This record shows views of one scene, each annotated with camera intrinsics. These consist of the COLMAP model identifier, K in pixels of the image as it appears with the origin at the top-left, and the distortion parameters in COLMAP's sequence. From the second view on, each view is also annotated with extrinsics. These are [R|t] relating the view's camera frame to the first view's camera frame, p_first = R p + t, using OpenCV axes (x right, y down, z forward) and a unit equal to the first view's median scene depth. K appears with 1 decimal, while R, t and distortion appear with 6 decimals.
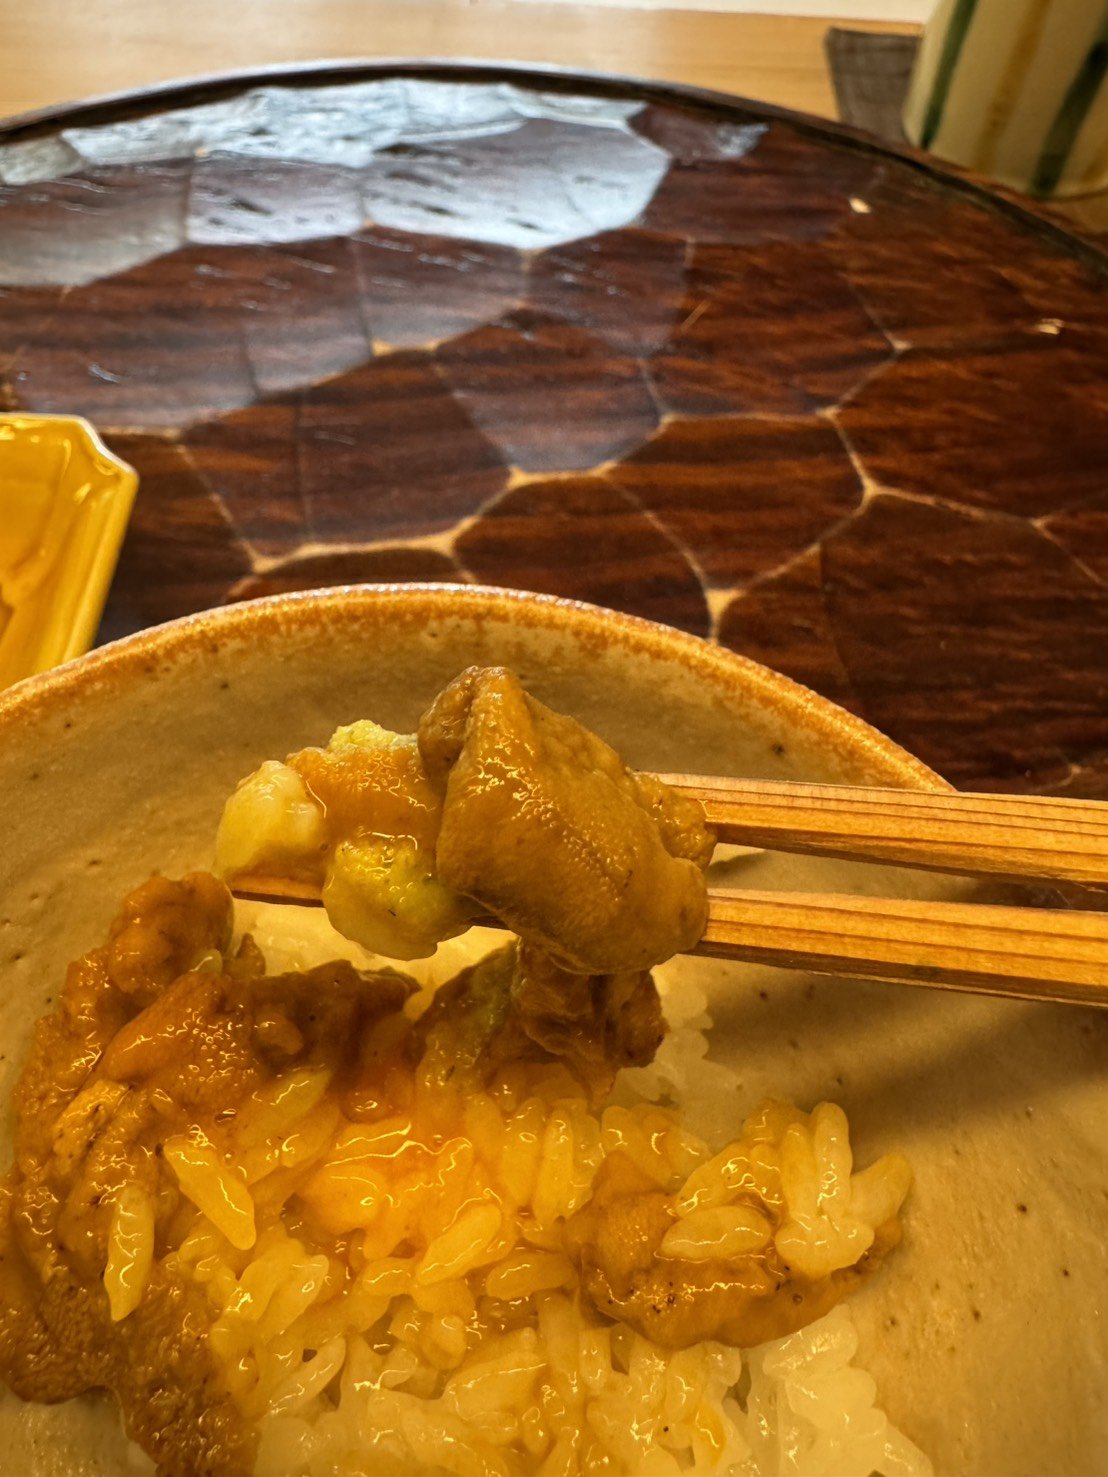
lens RADIAL K [[1006.5, 0, 554.0], [0, 1006.5, 738.5], [0, 0, 1]] dist [-0.003417, -0.030226]
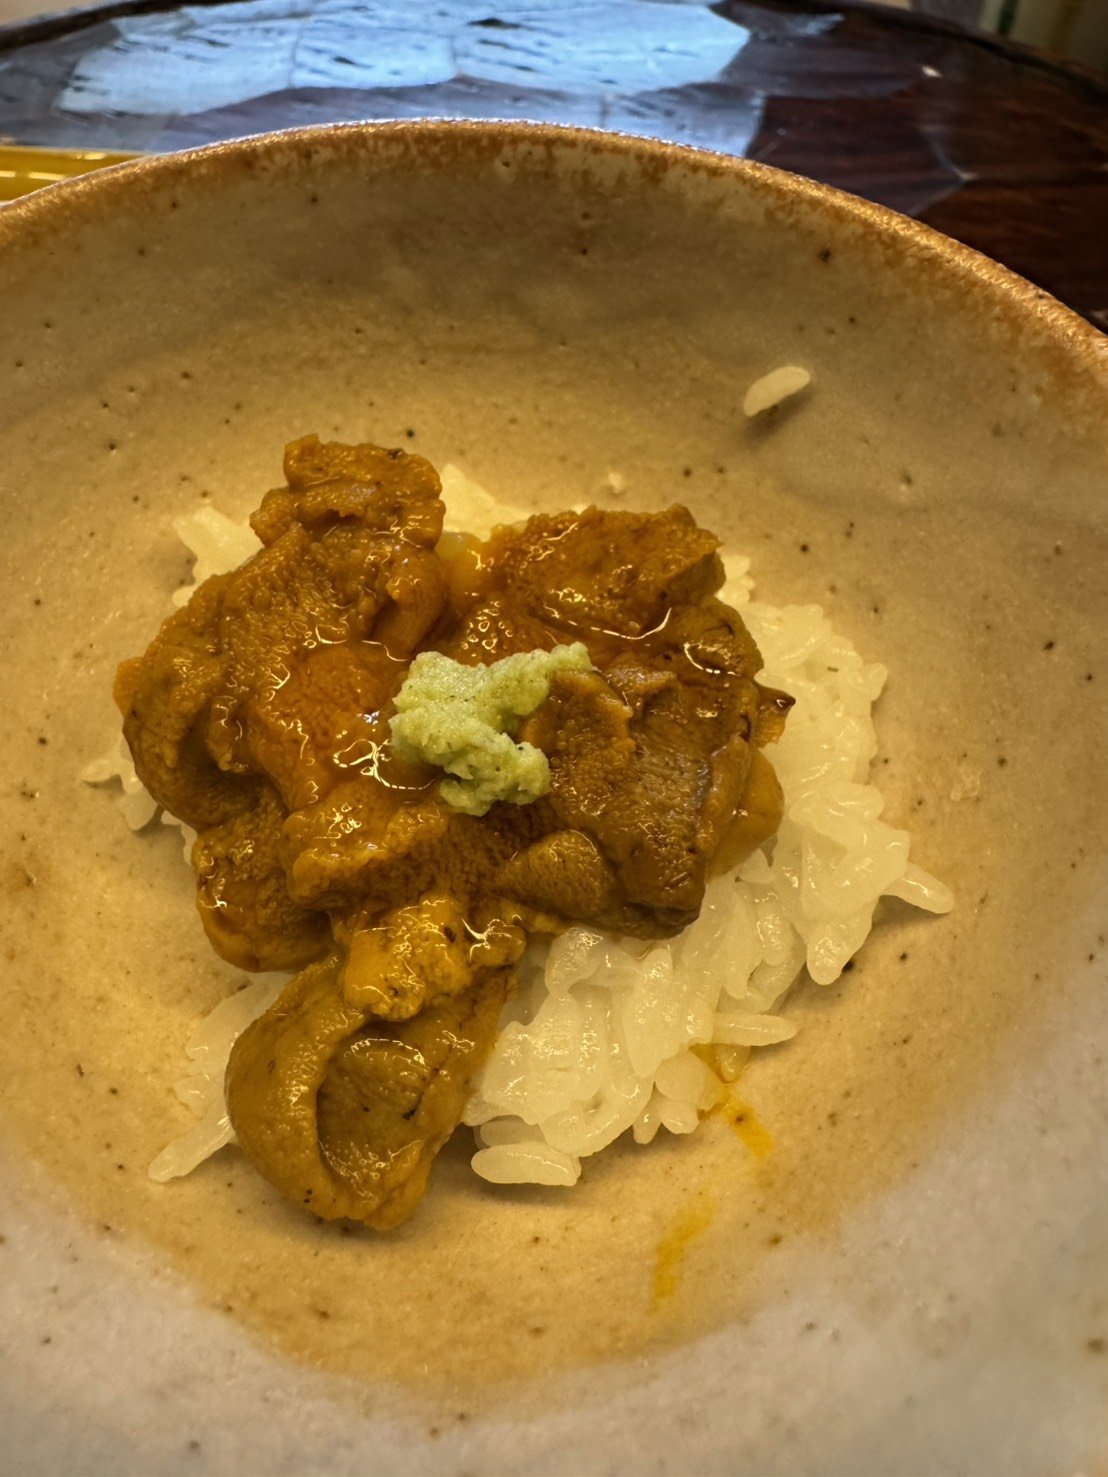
lens RADIAL K [[1006.5, 0, 554.0], [0, 1006.5, 738.5], [0, 0, 1]] dist [-0.003417, -0.030226]
pose [[0.997353, 0.044556, -0.057463, 0.020671], [-0.046360, 0.998460, -0.030454, 0.550705], [0.056018, 0.033038, 0.997883, -0.051766]]
